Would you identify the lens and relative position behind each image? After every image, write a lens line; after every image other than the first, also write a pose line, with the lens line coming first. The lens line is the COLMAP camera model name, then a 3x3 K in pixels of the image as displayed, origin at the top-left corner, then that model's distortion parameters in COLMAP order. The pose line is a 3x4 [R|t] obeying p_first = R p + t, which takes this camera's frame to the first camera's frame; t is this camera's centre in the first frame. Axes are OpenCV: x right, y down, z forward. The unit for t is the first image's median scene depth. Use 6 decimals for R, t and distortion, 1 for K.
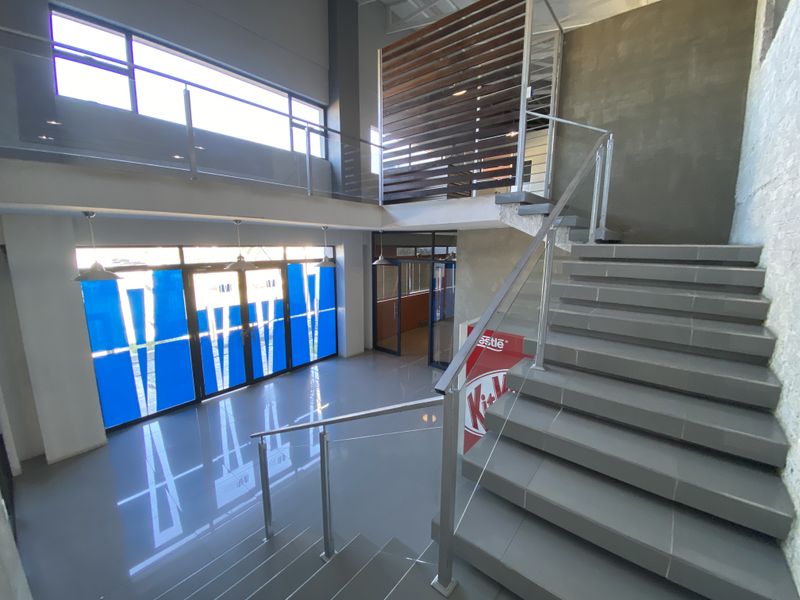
lens RADIAL K [[324.2, 0, 400.0], [0, 324.2, 300.0], [0, 0, 1]] dist [0.000907, -0.015593]
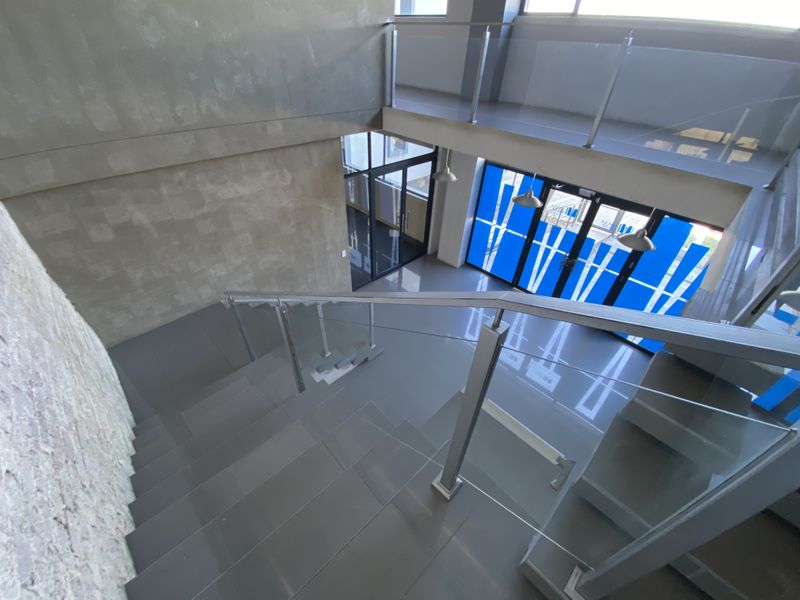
lens RADIAL K [[324.2, 0, 400.0], [0, 324.2, 300.0], [0, 0, 1]] dist [0.000907, -0.015593]
pose [[-0.094057, 0.618131, -0.780428, 0.433690], [-0.210131, 0.753917, 0.622458, -0.332926], [0.973138, 0.222539, 0.058977, 0.497750]]
